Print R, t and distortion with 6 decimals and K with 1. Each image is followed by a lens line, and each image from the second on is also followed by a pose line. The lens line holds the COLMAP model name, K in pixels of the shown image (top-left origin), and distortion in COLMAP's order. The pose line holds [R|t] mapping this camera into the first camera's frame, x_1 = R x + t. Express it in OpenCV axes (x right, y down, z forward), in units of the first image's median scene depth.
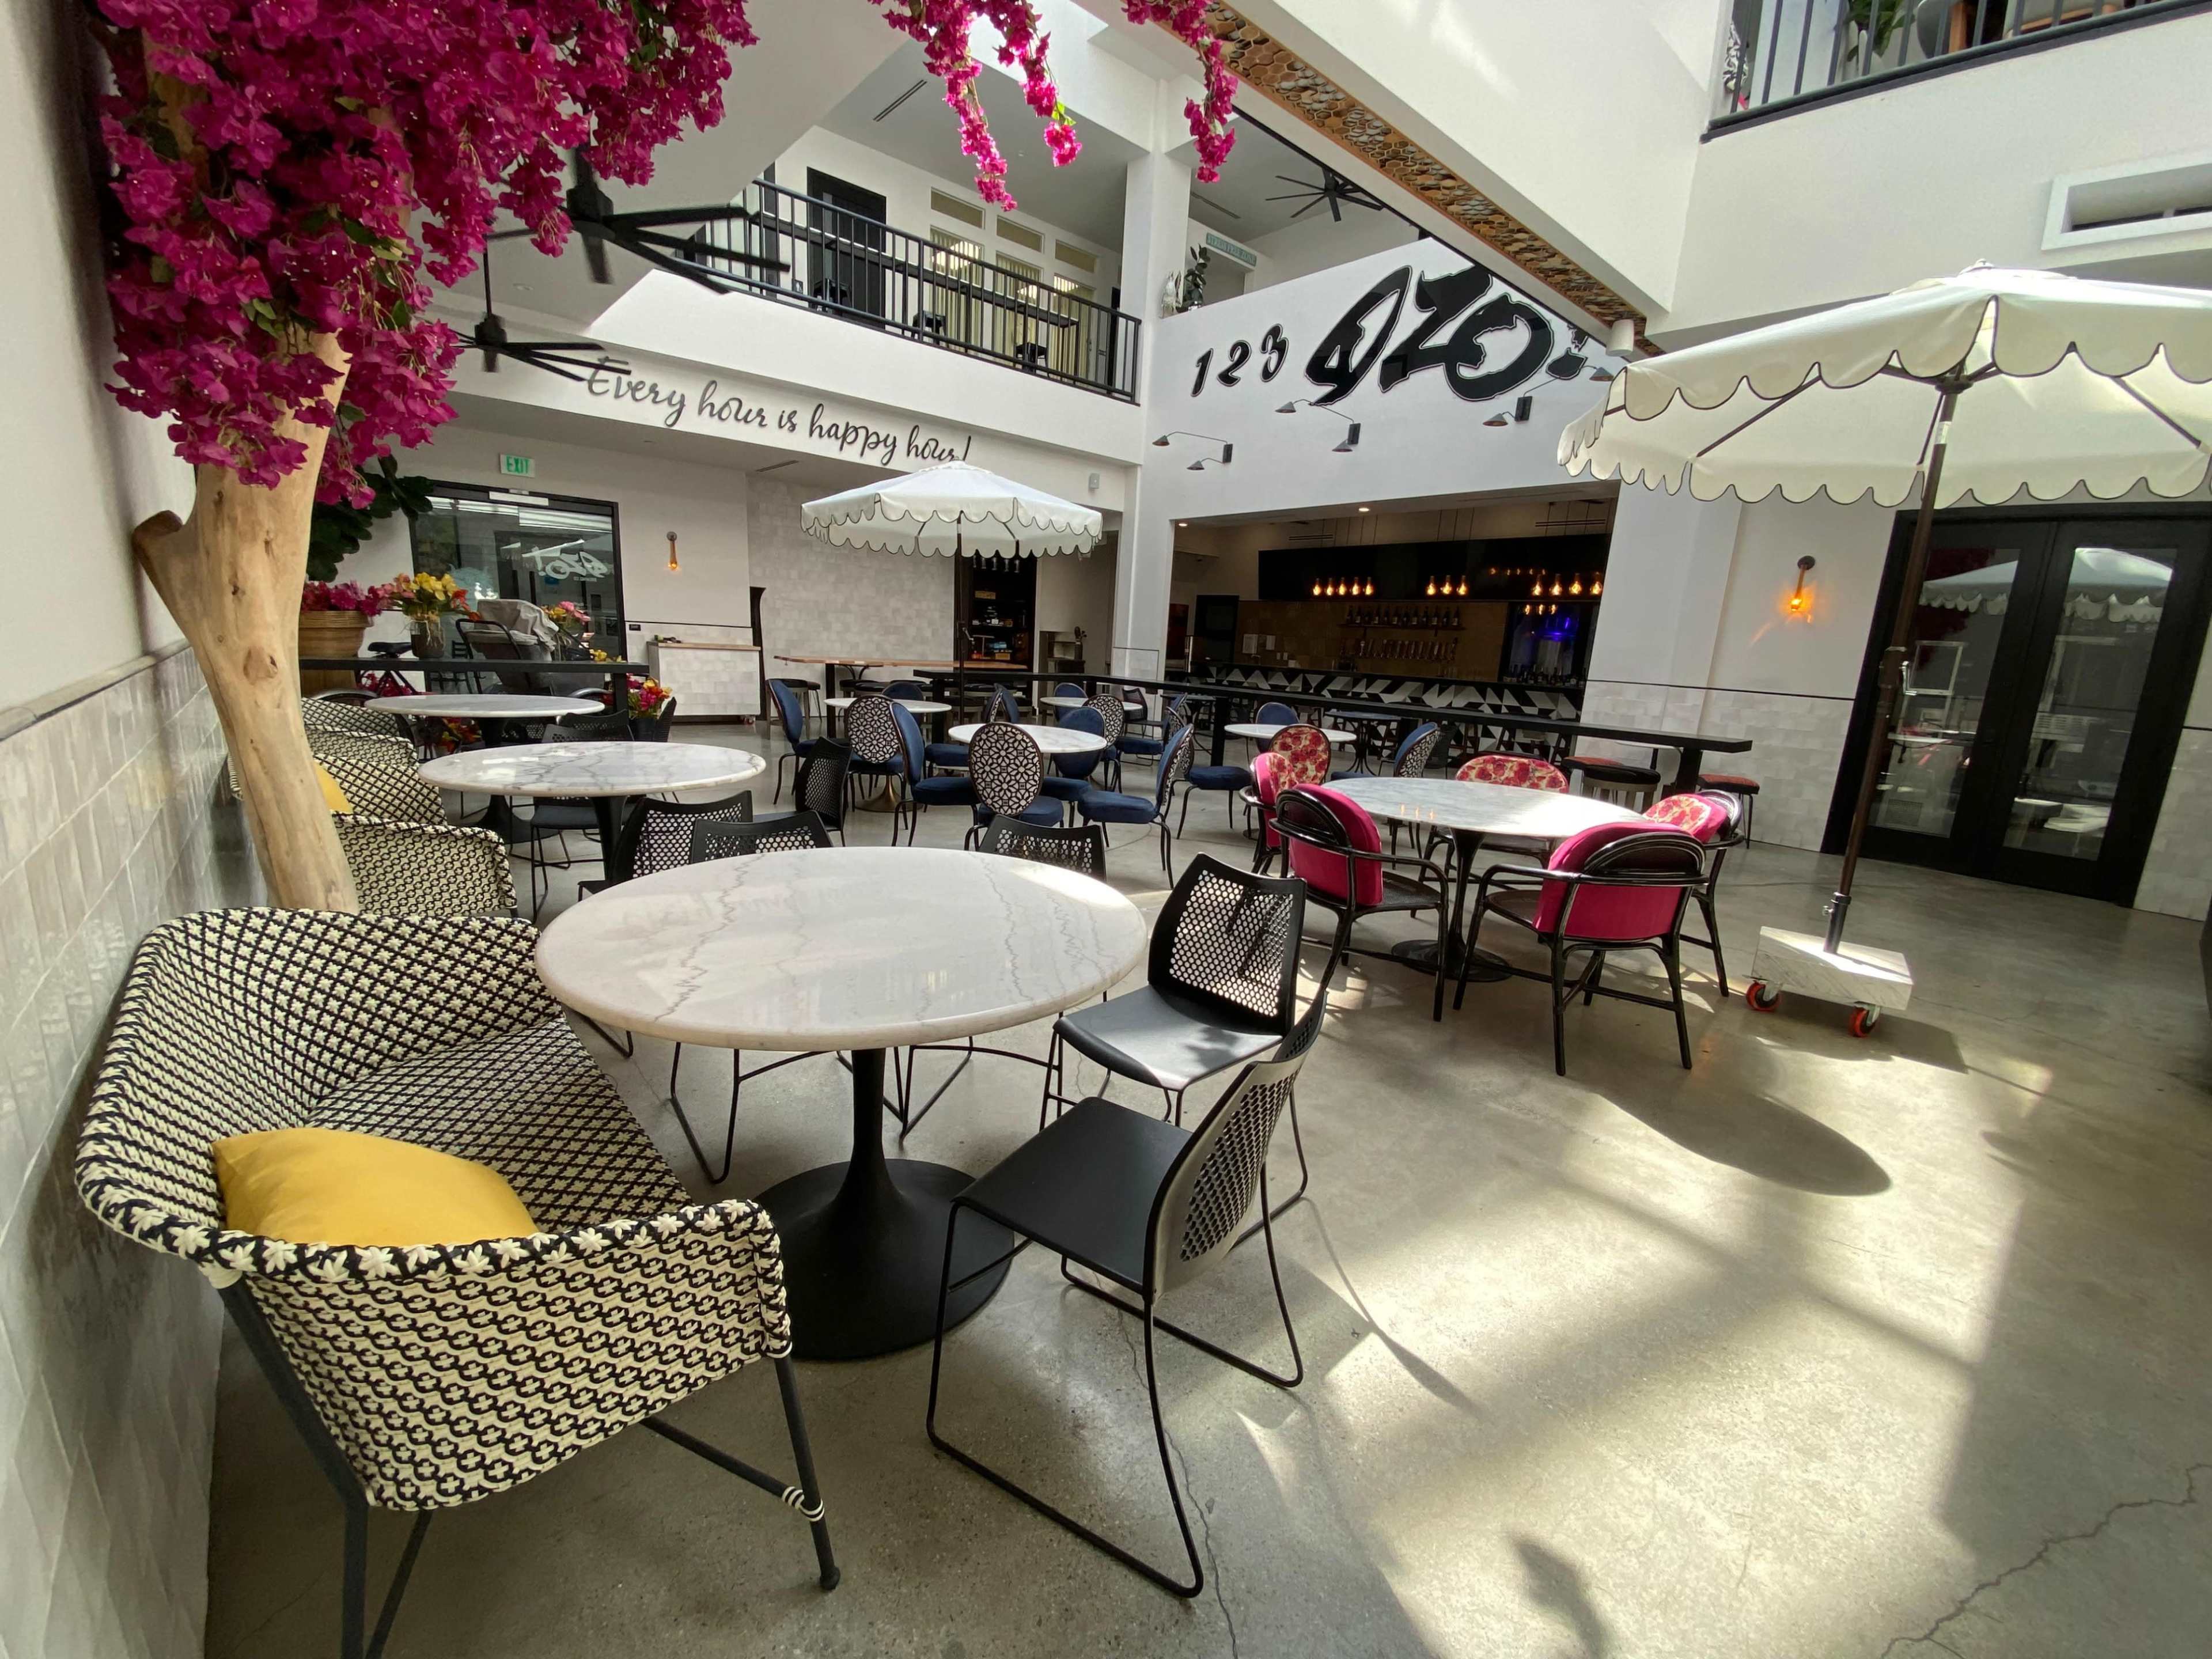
lens RADIAL K [[899.4, 0, 1102.3], [0, 899.4, 830.9], [0, 0, 1]] dist [0.001345, -0.001403]
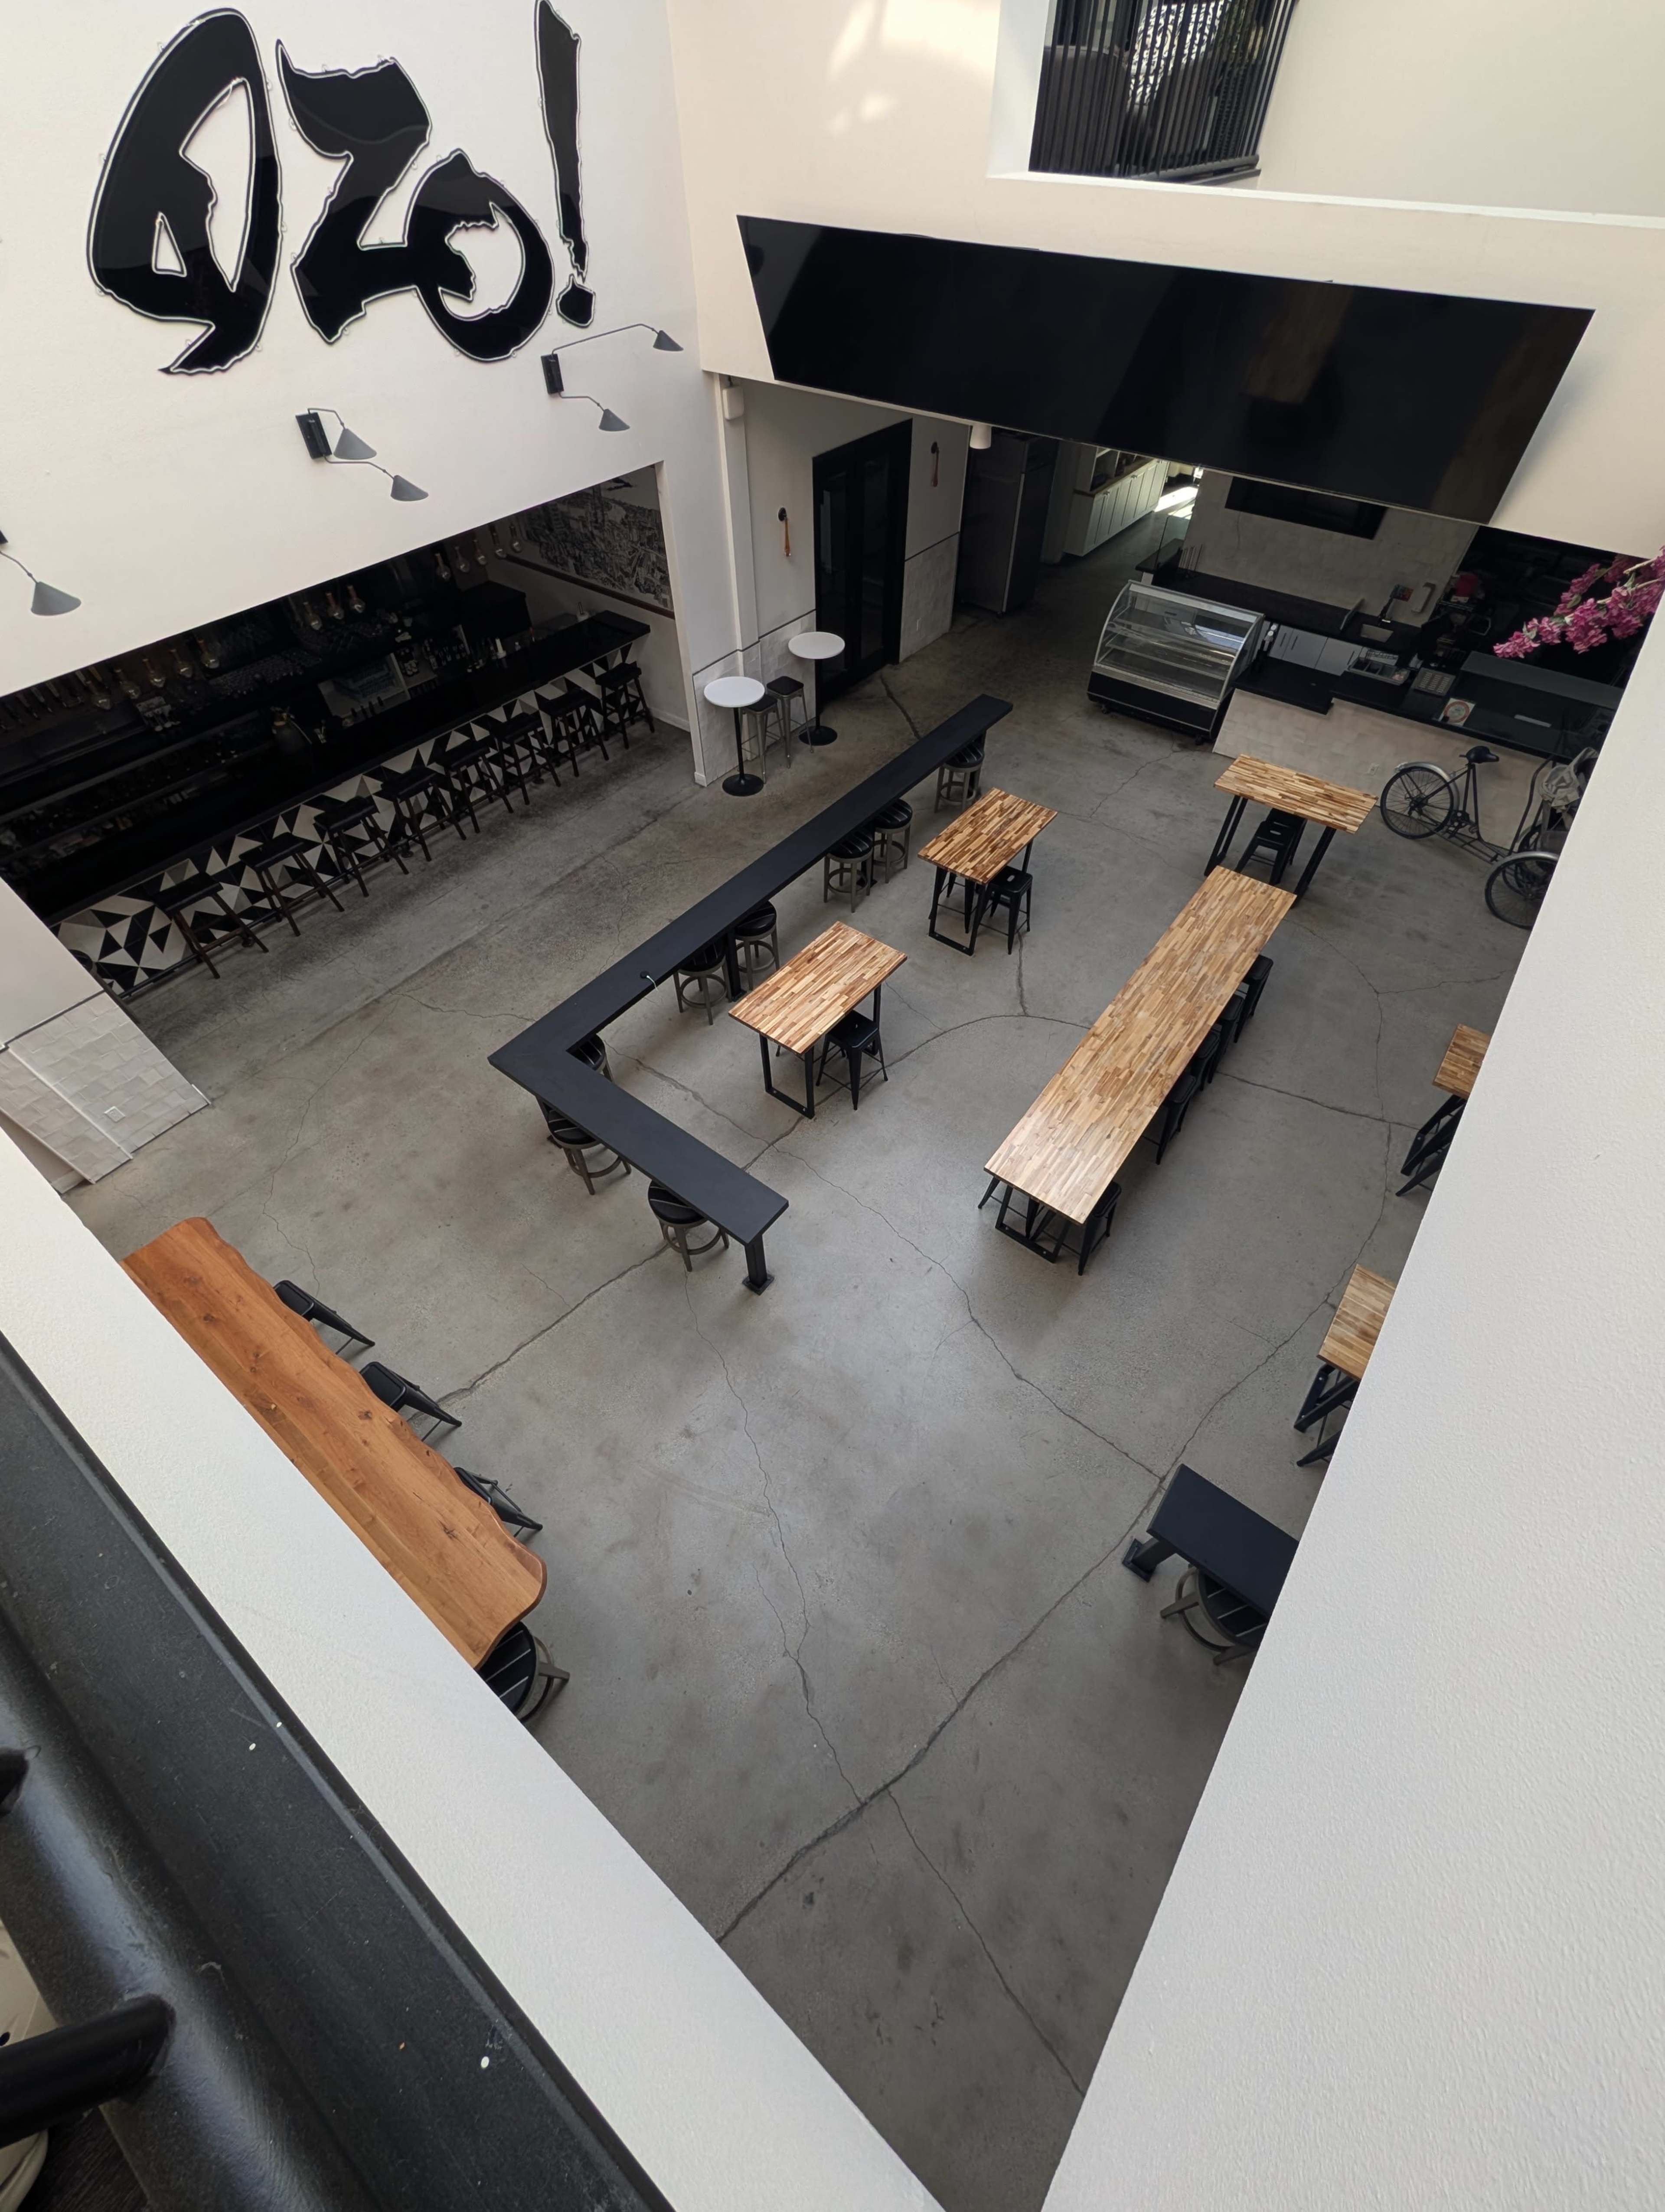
lens RADIAL K [[838.4, 0, 823.5], [0, 838.4, 1096.8], [0, 0, 1]] dist [-0.004283, 0.000744]
pose [[-0.186134, -0.803917, 0.564864, -0.401819], [0.199568, 0.531992, 0.822895, -0.601689], [-0.962043, 0.265898, 0.061414, 0.800767]]
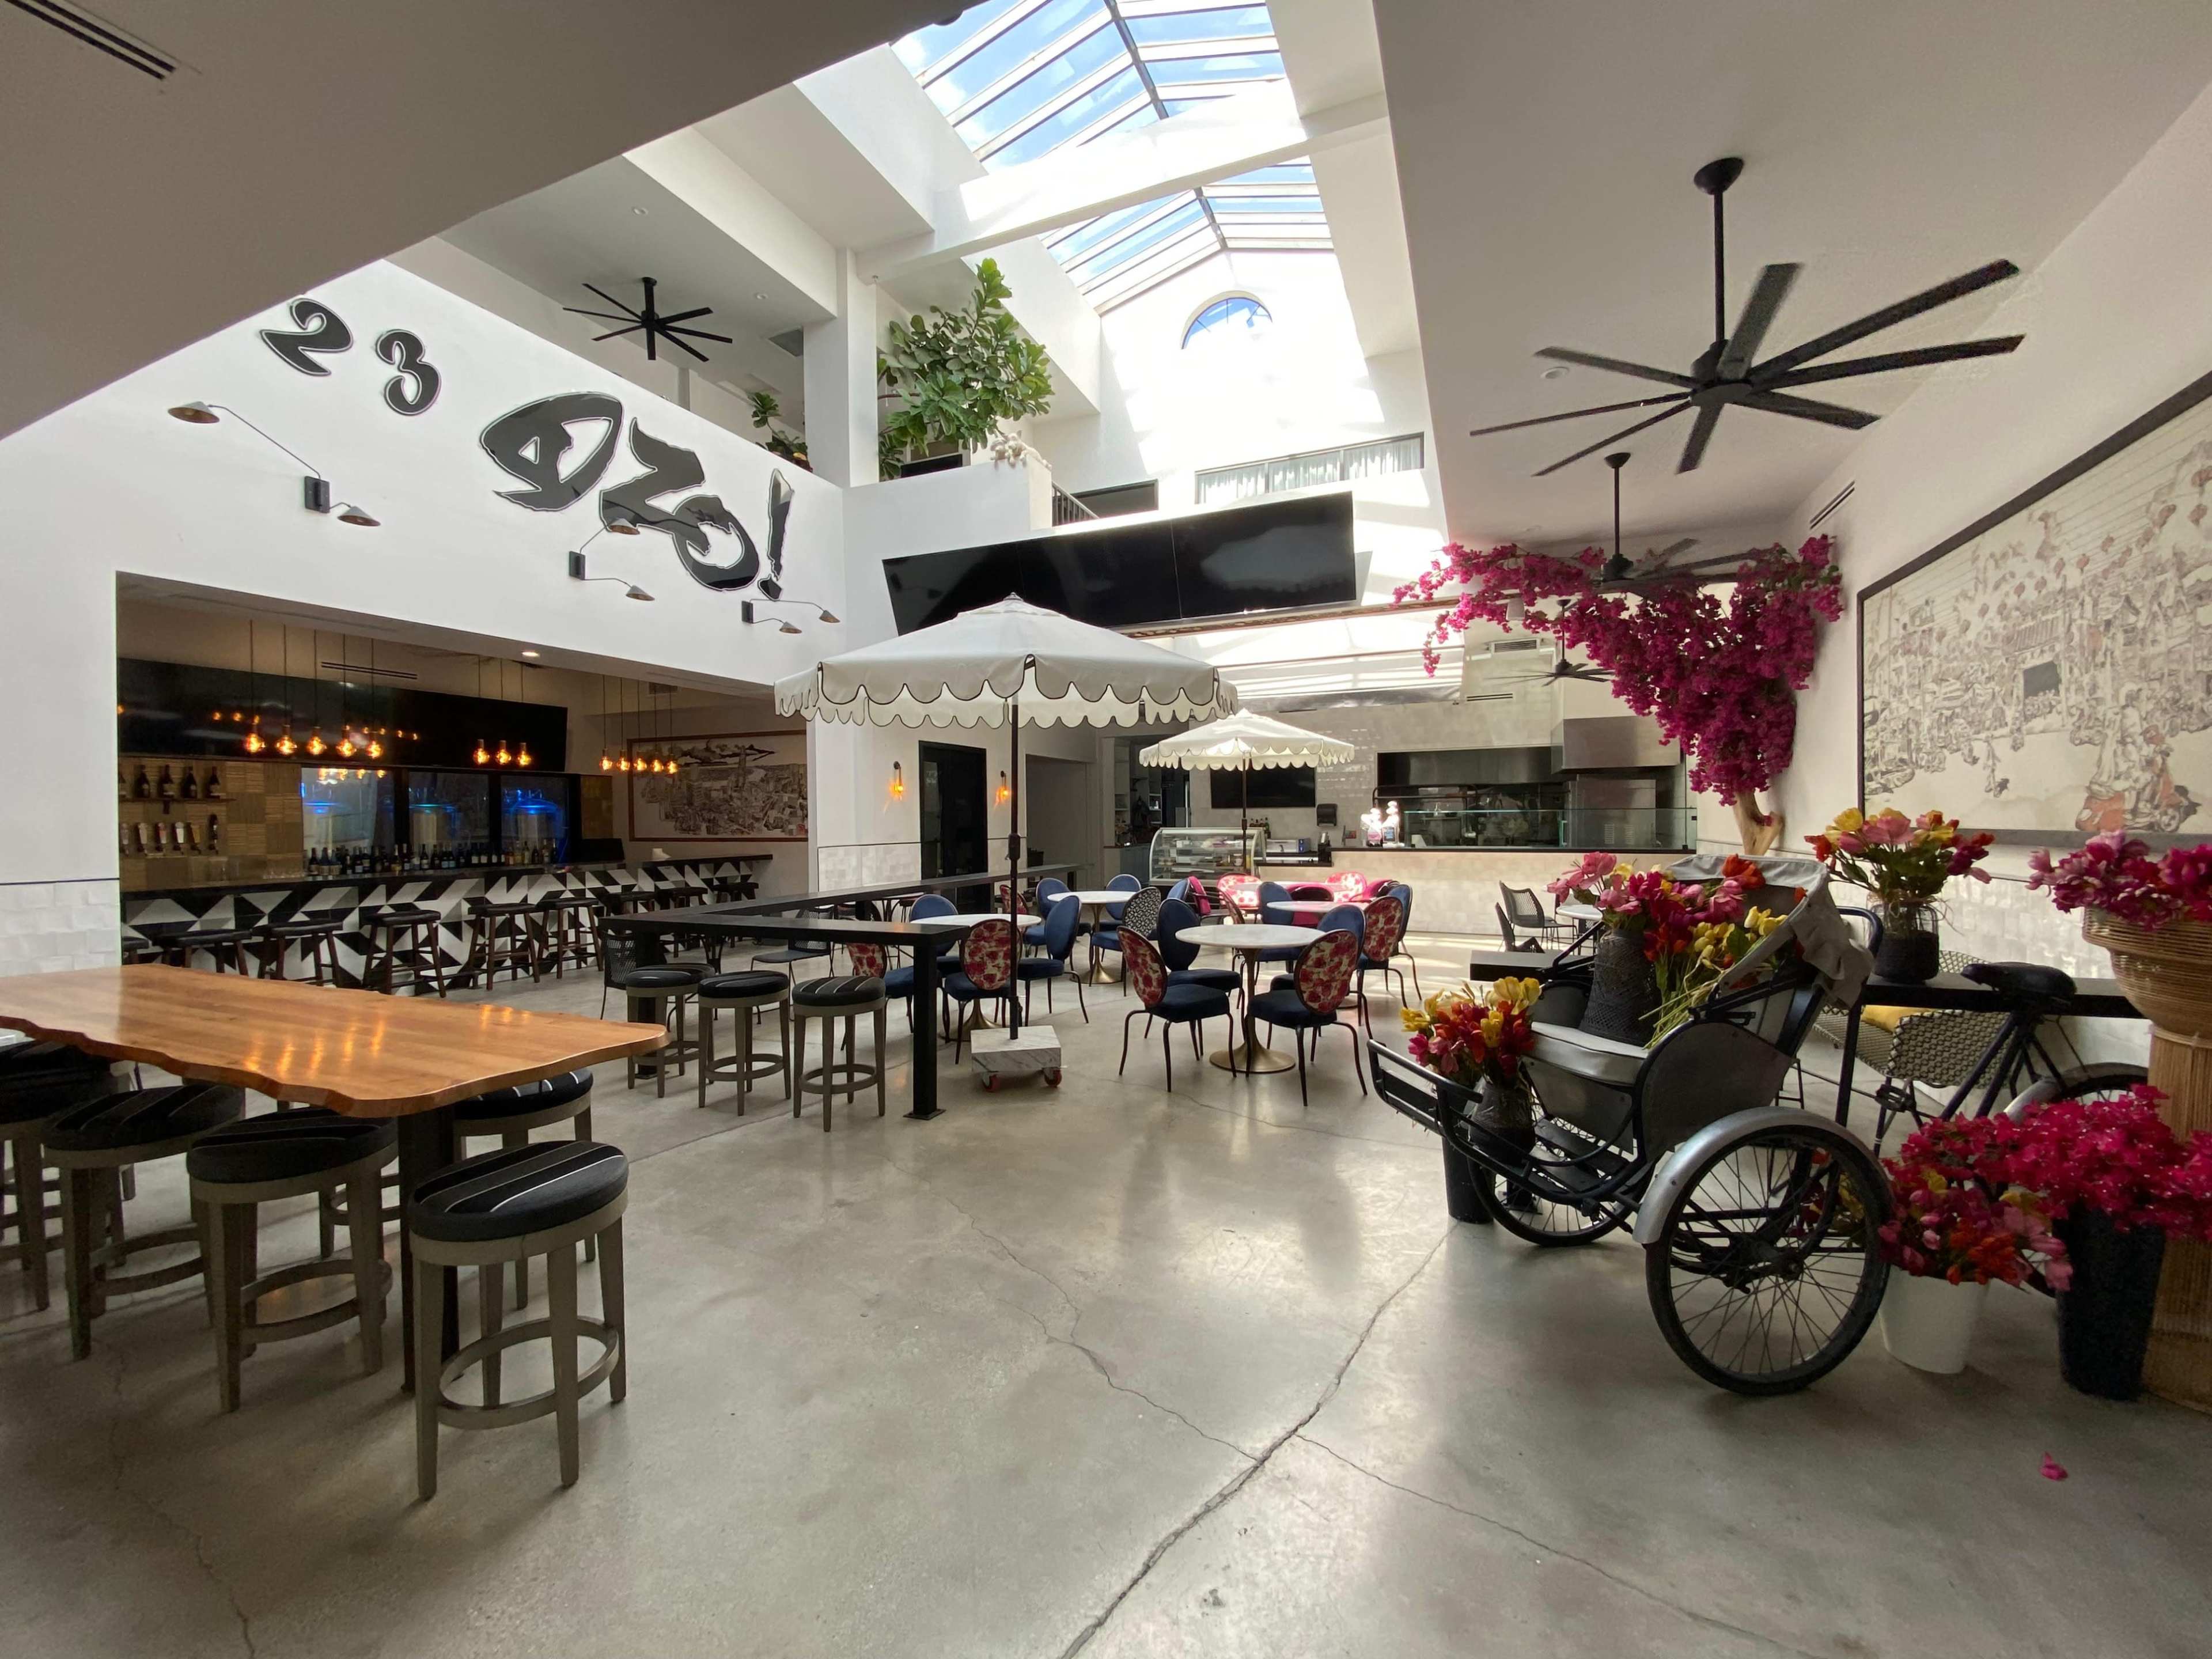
lens RADIAL K [[885.0, 0, 1099.1], [0, 885.0, 833.4], [0, 0, 1]] dist [0.003567, -0.011334]
pose [[-0.421830, -0.066231, 0.904253, -0.621770], [0.175858, 0.972412, 0.153260, -0.264498], [-0.889457, 0.223670, -0.398545, 0.985770]]
